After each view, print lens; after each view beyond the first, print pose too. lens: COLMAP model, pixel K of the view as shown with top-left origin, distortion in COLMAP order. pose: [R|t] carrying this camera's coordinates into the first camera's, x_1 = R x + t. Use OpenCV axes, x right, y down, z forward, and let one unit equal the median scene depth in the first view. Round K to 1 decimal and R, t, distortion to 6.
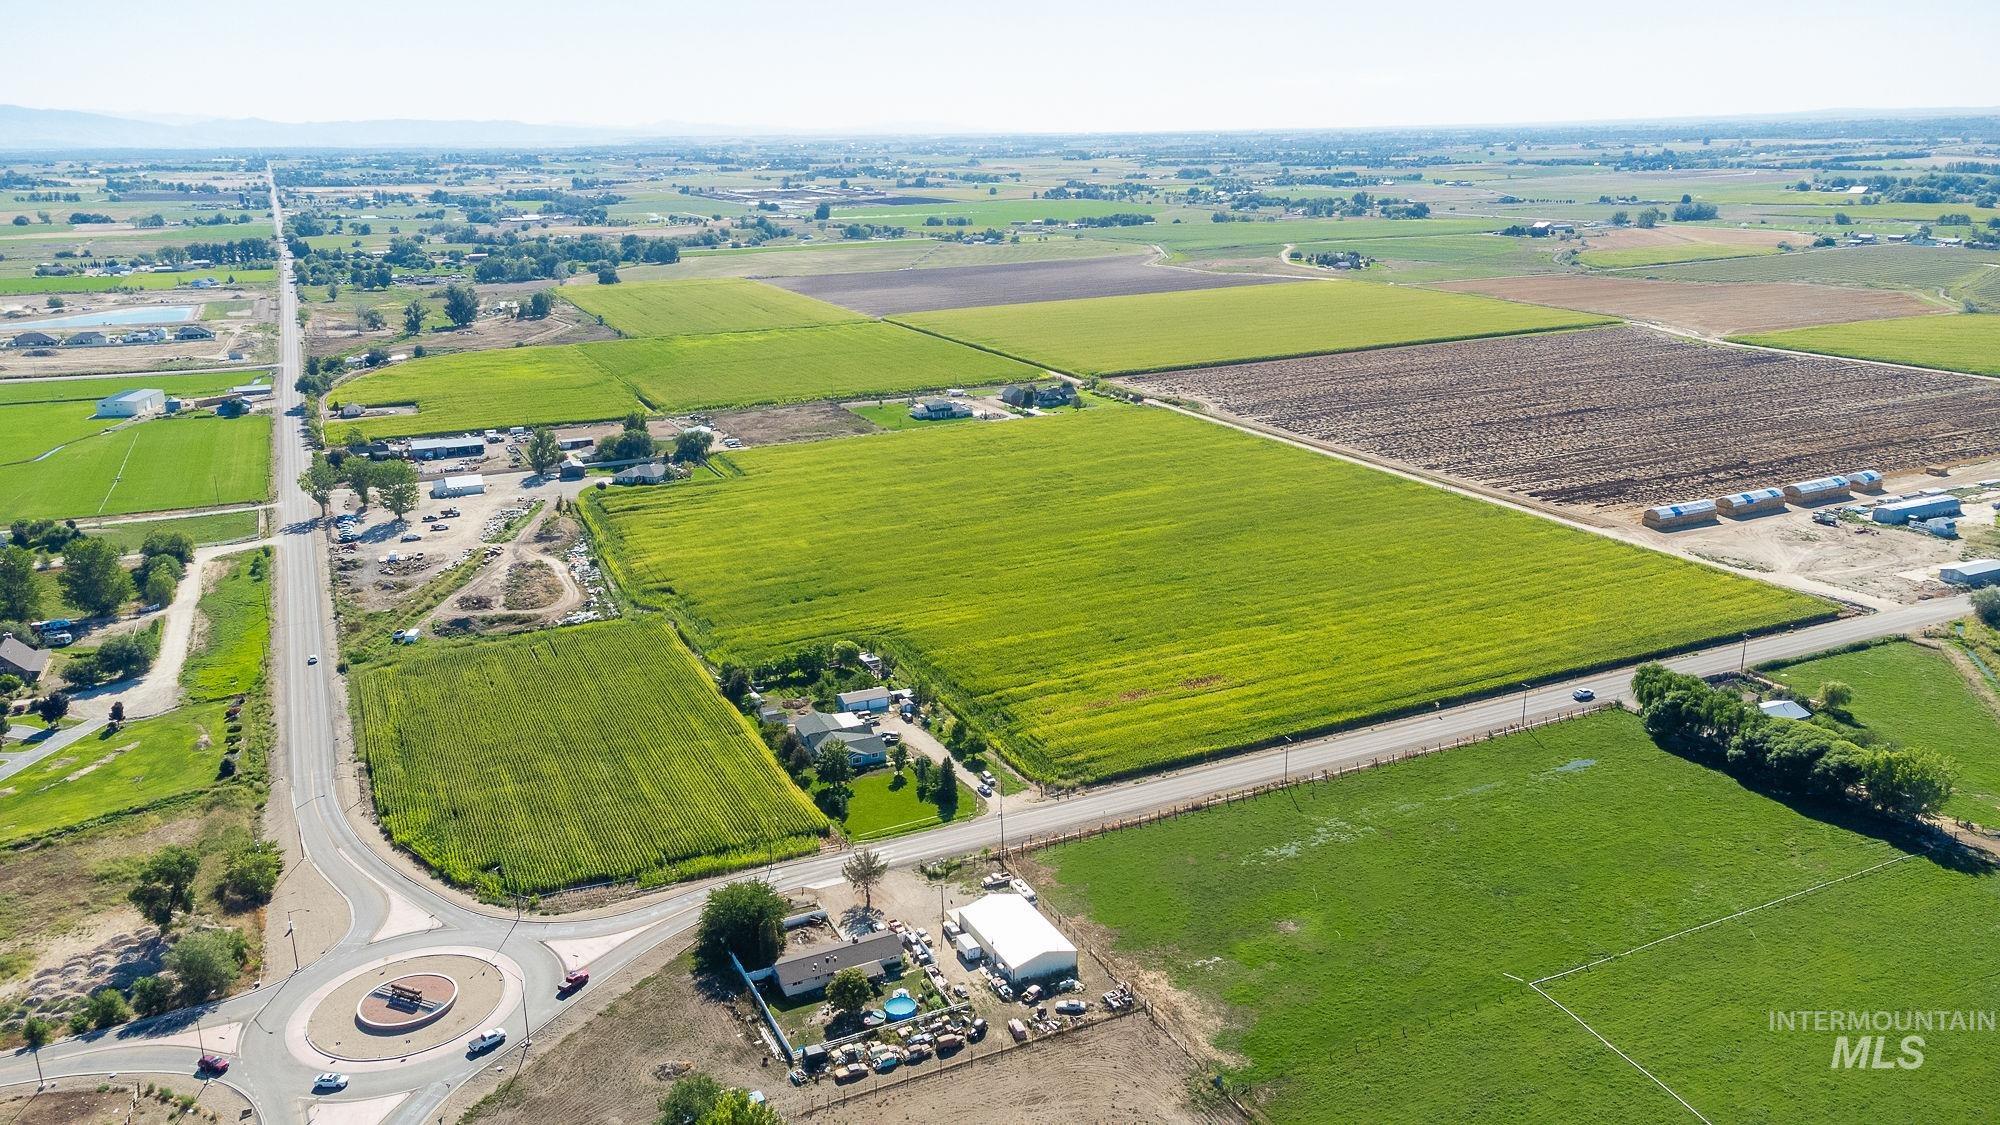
lens RADIAL K [[1486.3, 0, 1000.0], [0, 1486.3, 562.5], [0, 0, 1]] dist [0.020657, 0.055090]
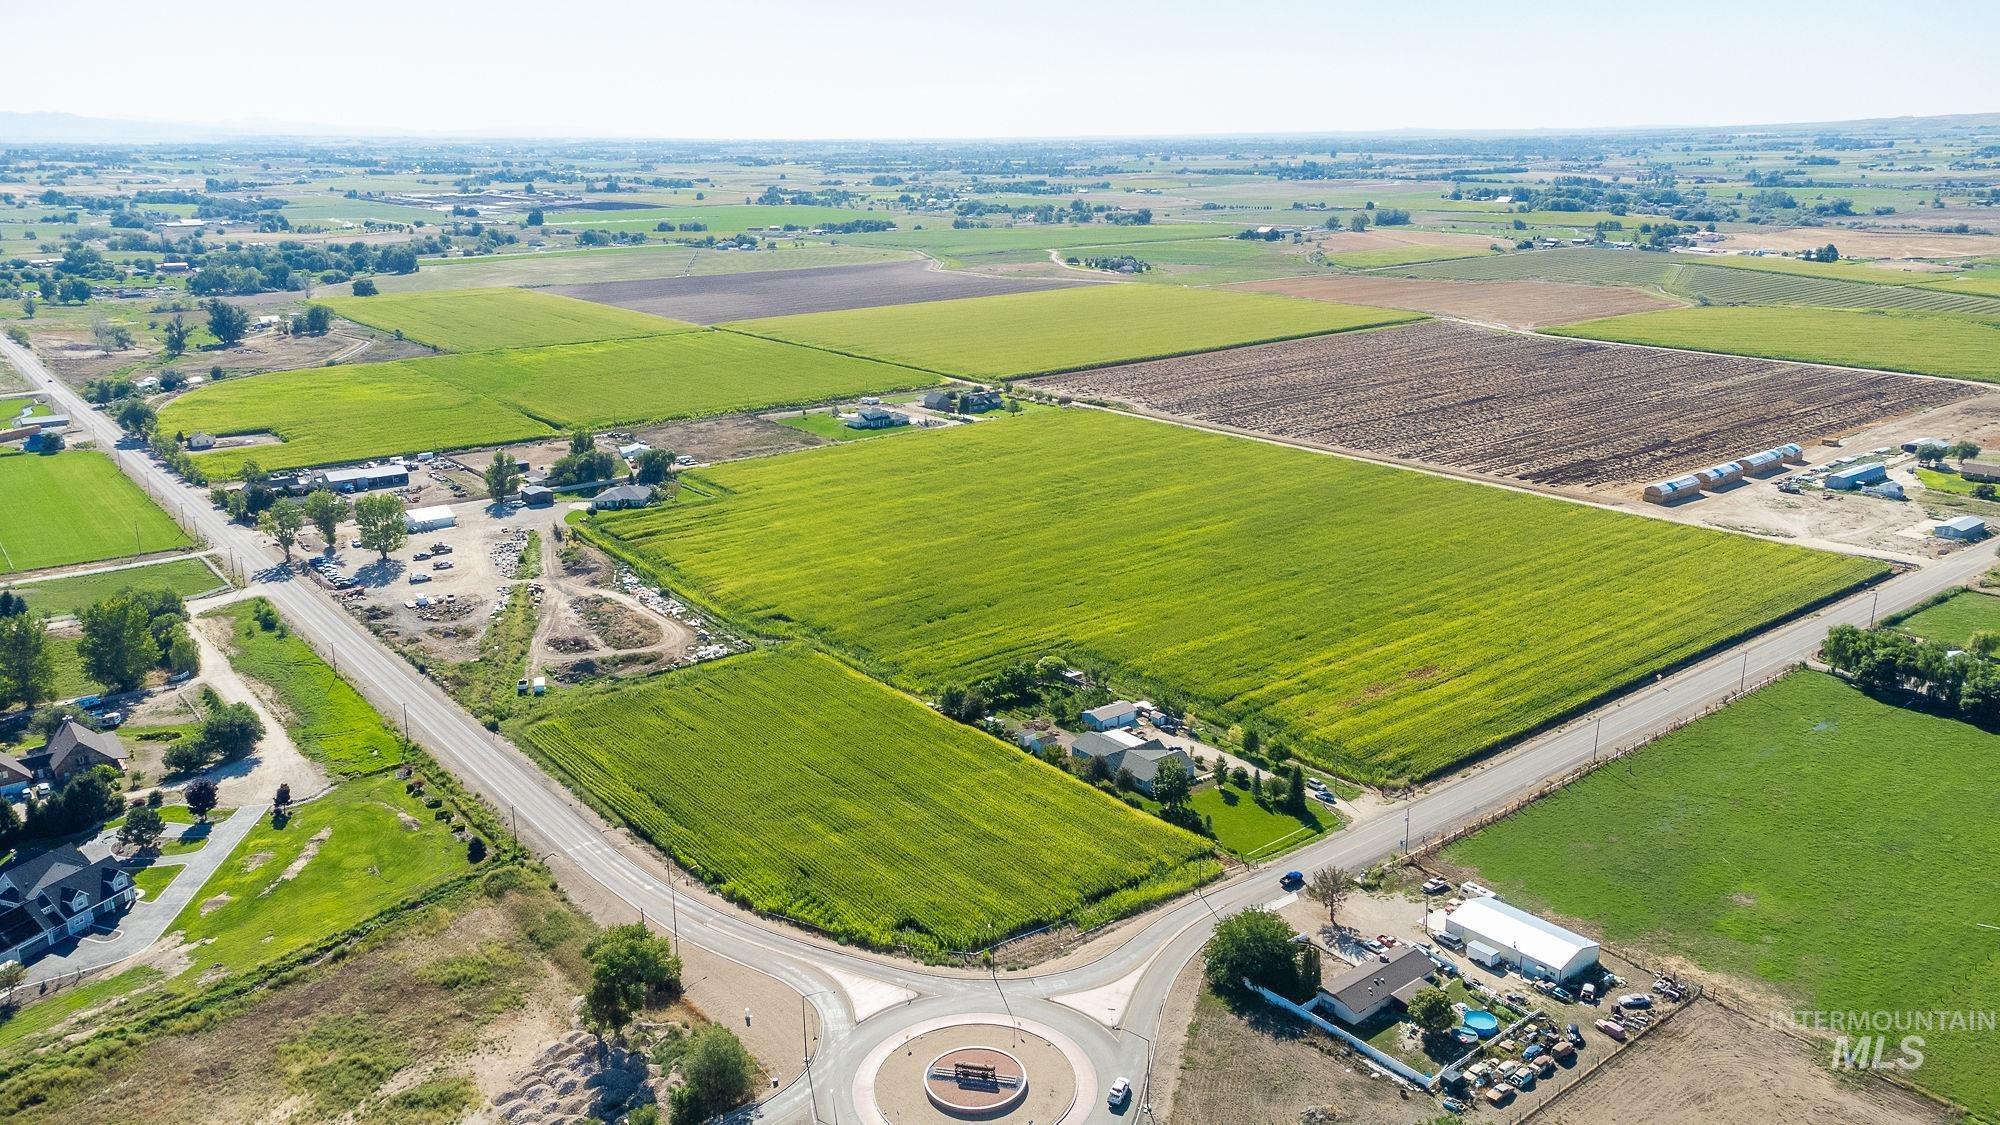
lens RADIAL K [[1486.3, 0, 1000.0], [0, 1486.3, 562.5], [0, 0, 1]] dist [0.020657, 0.055090]
pose [[0.972904, -0.054803, 0.224621, -0.276657], [0.055840, 0.998438, 0.001736, -0.009020], [-0.224366, 0.010854, 0.974445, 0.057637]]
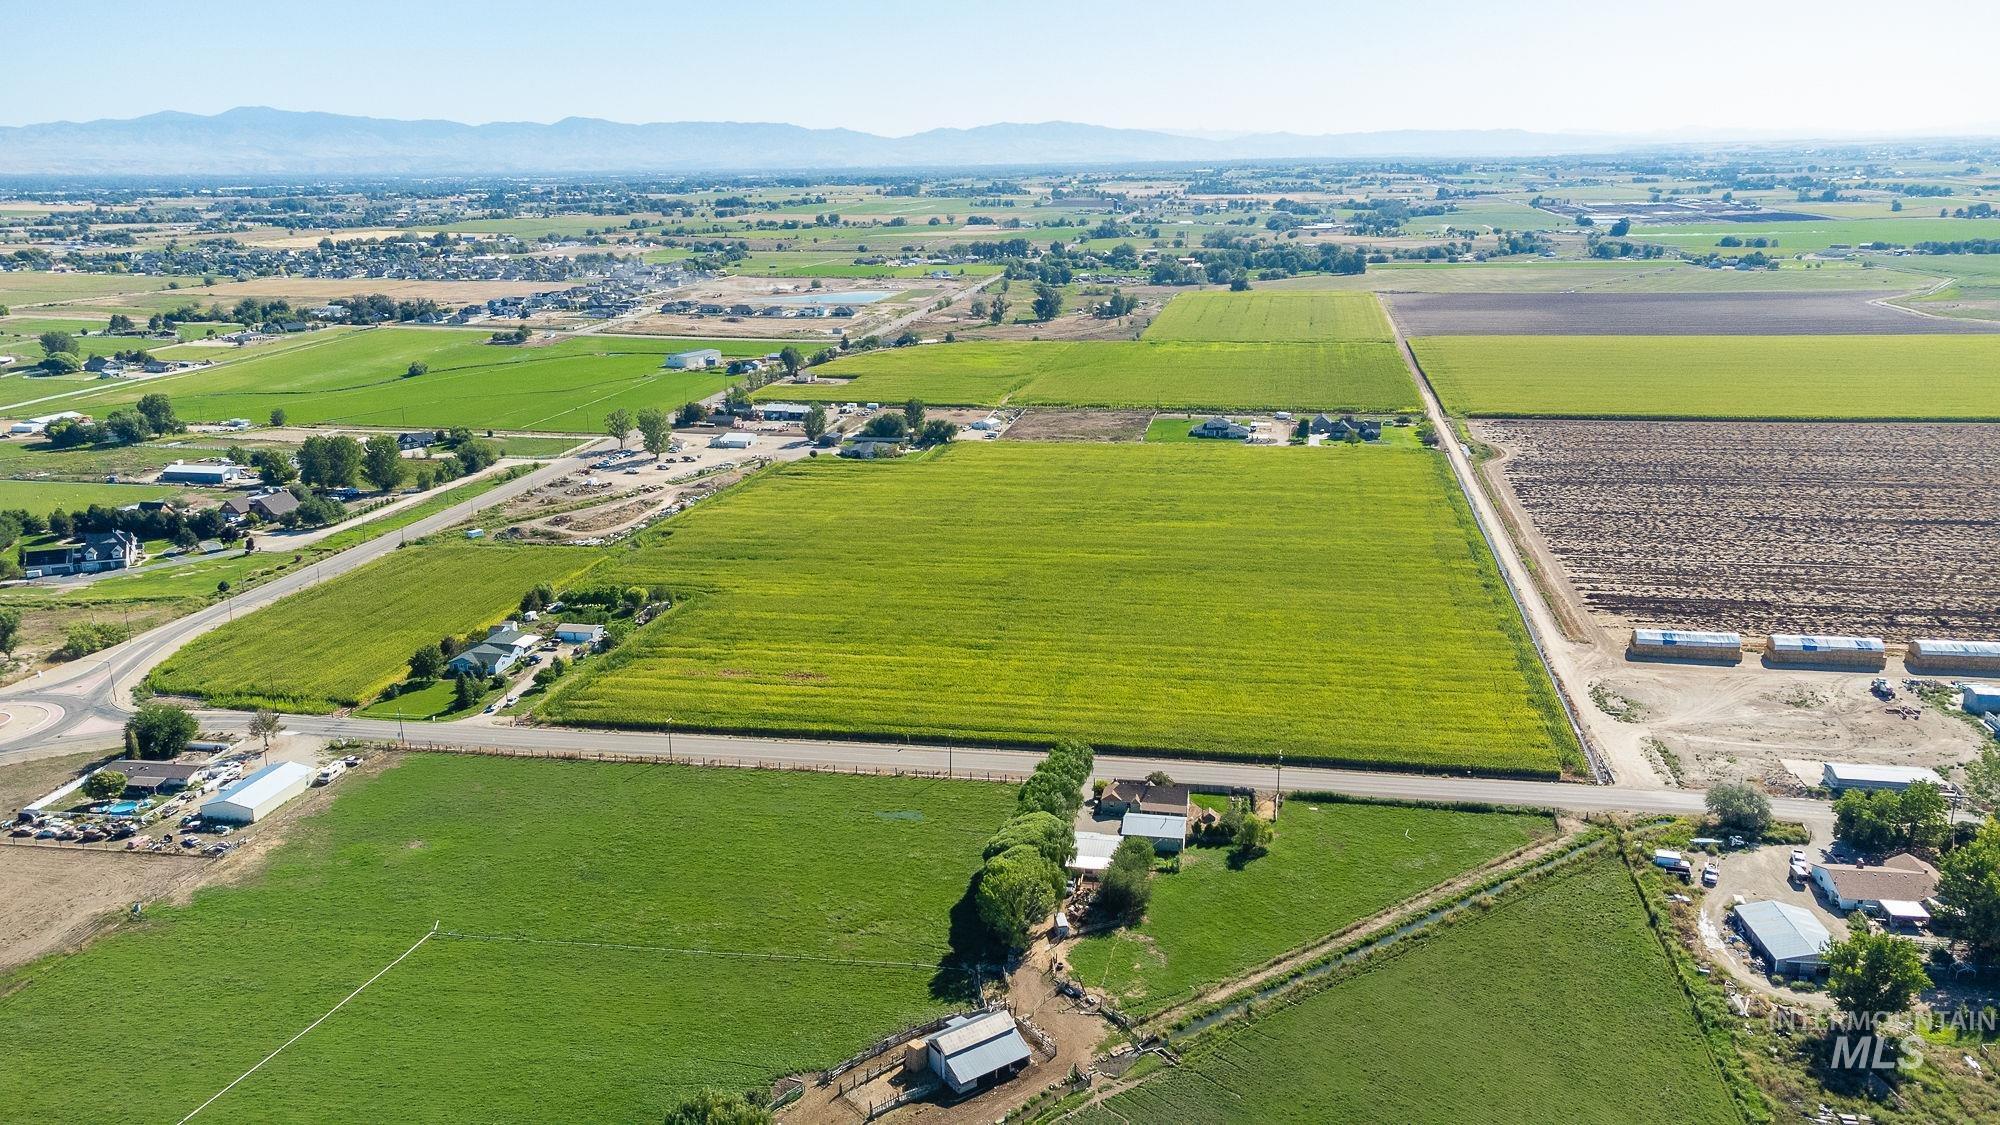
lens RADIAL K [[1497.4, 0, 998.3], [0, 1497.4, 510.7], [0, 0, 1]] dist [0.050774, 0.004520]
pose [[0.806275, 0.141146, -0.574454, 0.640401], [-0.163827, 0.986411, 0.012427, -0.054995], [0.568402, 0.084092, 0.818442, 0.142802]]
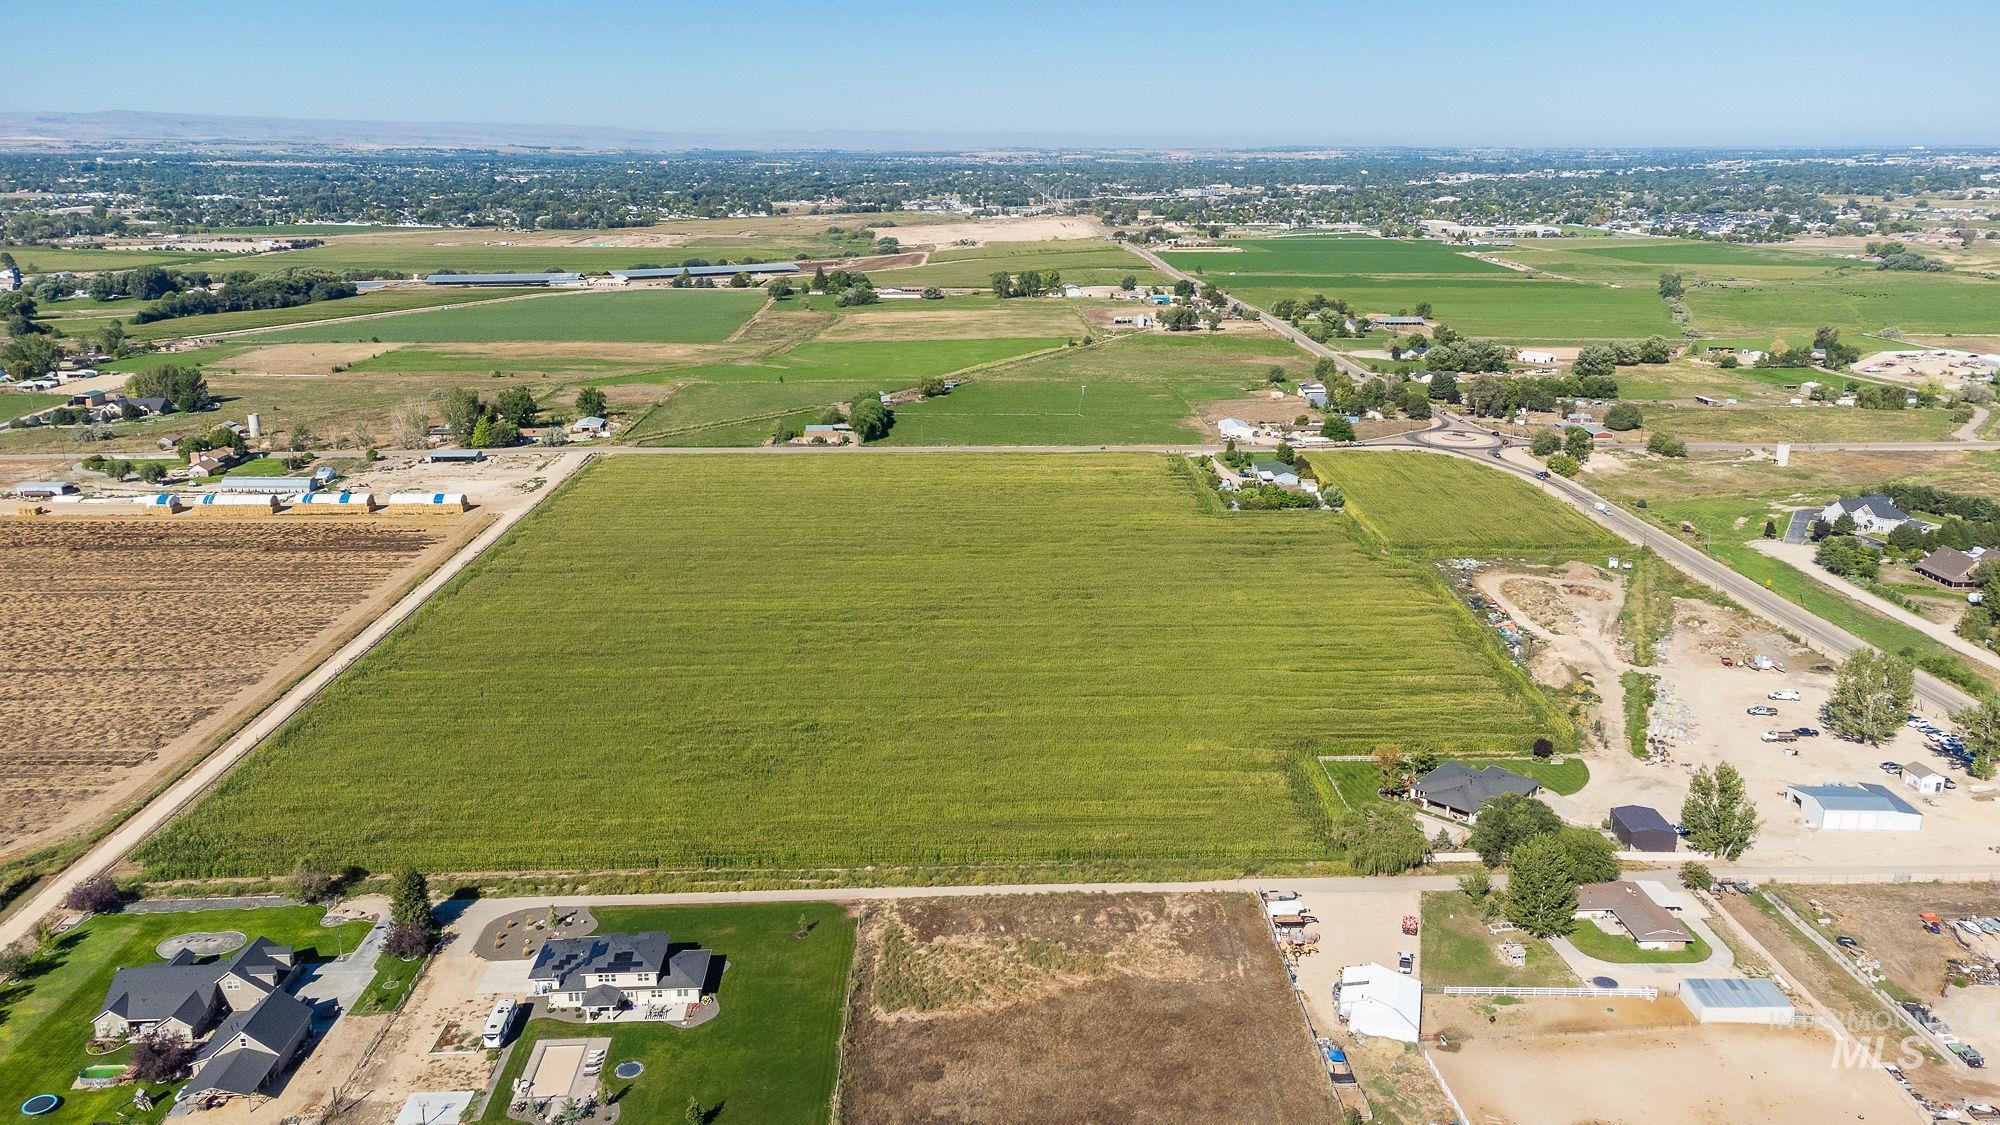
lens RADIAL K [[1486.3, 0, 1000.0], [0, 1486.3, 562.5], [0, 0, 1]] dist [0.020657, 0.055090]
pose [[-0.916717, -0.090542, 0.389142, -0.351071], [0.127772, 0.856398, 0.500256, -0.498922], [-0.378555, 0.508315, -0.773506, 1.768099]]
